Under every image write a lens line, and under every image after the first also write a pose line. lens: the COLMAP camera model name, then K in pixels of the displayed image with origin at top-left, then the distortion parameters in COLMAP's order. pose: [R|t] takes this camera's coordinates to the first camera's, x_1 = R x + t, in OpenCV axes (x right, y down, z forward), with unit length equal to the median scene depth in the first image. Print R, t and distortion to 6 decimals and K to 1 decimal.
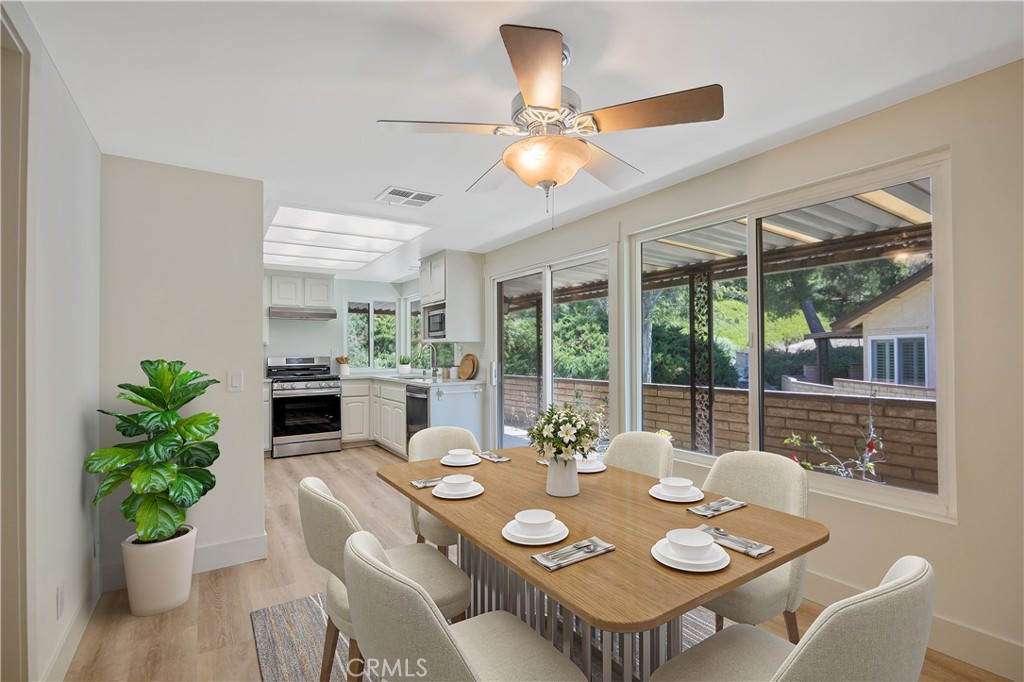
lens RADIAL K [[480.1, 0, 514.2], [0, 480.1, 348.5], [0, 0, 1]] dist [0.000107, -0.000094]
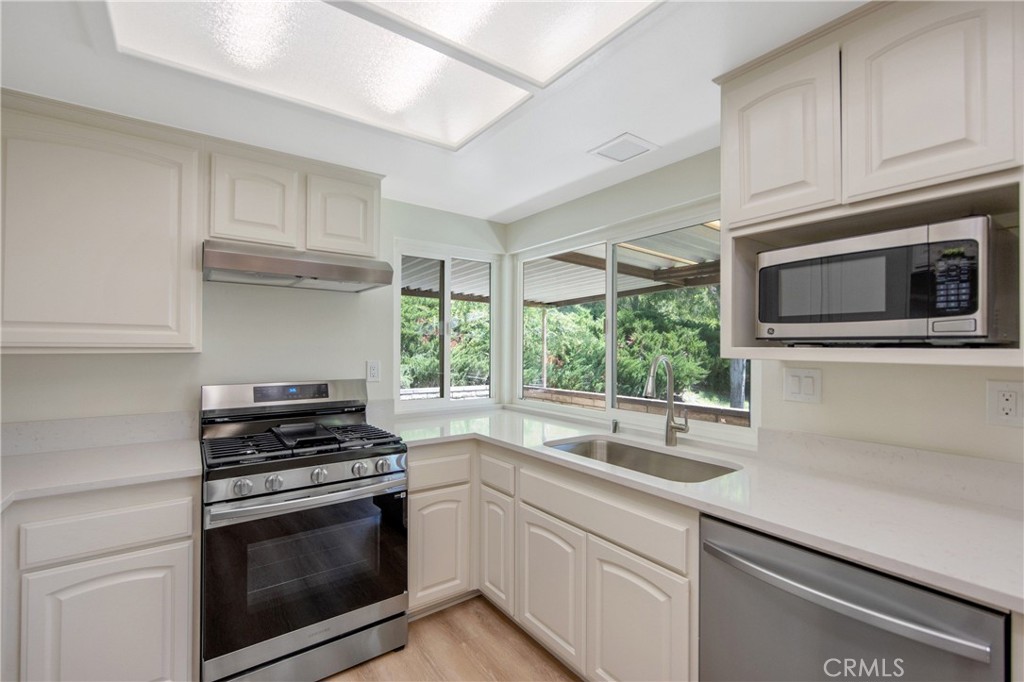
lens RADIAL K [[442.9, 0, 513.9], [0, 442.9, 345.7], [0, 0, 1]] dist [-0.008222, -0.000082]
pose [[0.997510, 0.013318, 0.069252, -0.315697], [-0.013511, 0.999906, 0.002319, -0.016935], [-0.069215, -0.003249, 0.997596, 0.682400]]
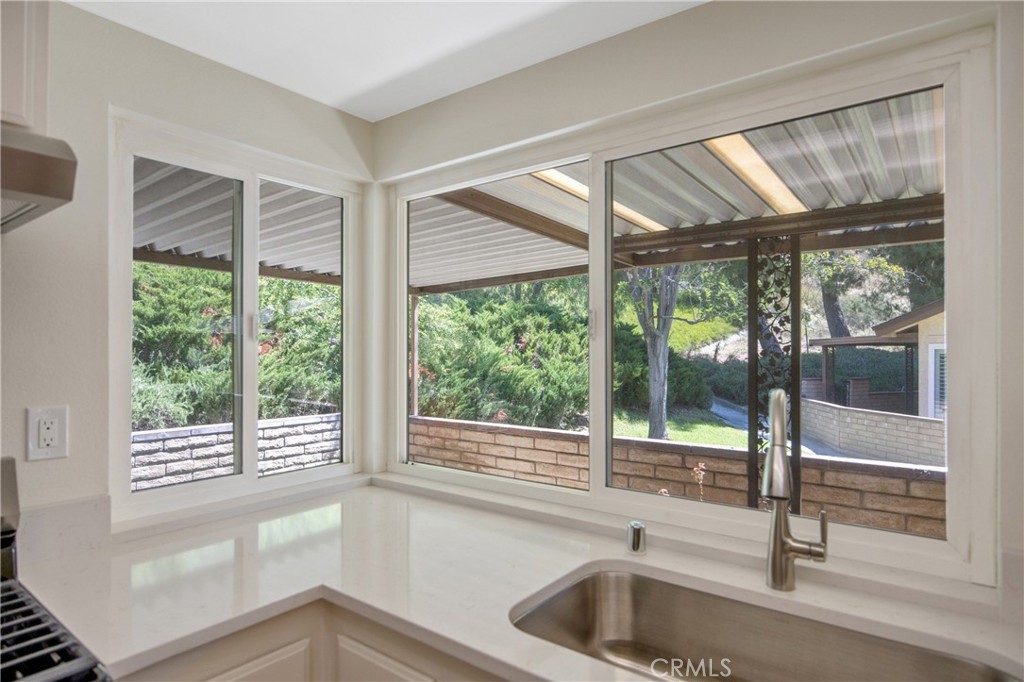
lens RADIAL K [[565.0, 0, 510.9], [0, 565.0, 345.9], [0, 0, 1]] dist [0.000789, 0.000263]
pose [[0.941583, 0.013117, 0.336525, -0.327503], [-0.012234, 0.999914, -0.004744, -0.023191], [-0.336559, 0.000350, 0.941662, 0.861822]]
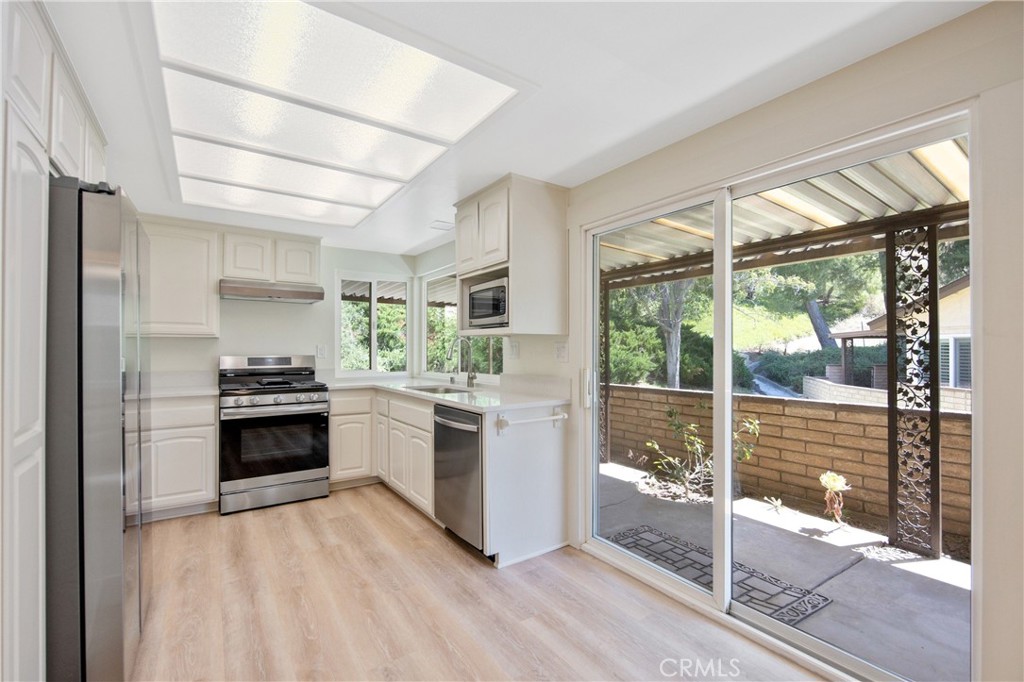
lens RADIAL K [[442.9, 0, 513.9], [0, 442.9, 345.7], [0, 0, 1]] dist [-0.008222, -0.000082]
pose [[0.999358, 0.007387, 0.035060, -0.129590], [-0.007345, 0.999972, -0.001313, 0.001416], [-0.035069, 0.001054, 0.999384, 0.386318]]
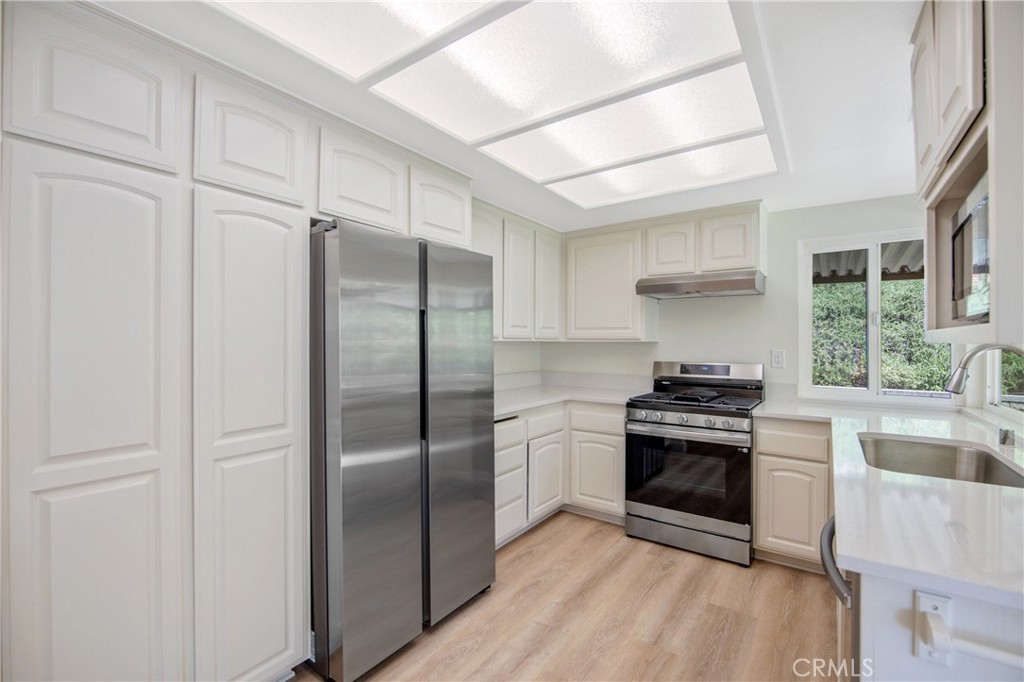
lens RADIAL K [[442.9, 0, 513.9], [0, 442.9, 345.7], [0, 0, 1]] dist [-0.008222, -0.000082]
pose [[0.367983, 0.014534, -0.929719, -0.047666], [0.003219, 0.999852, 0.016905, -0.013616], [0.929827, -0.009214, 0.367881, 0.647764]]
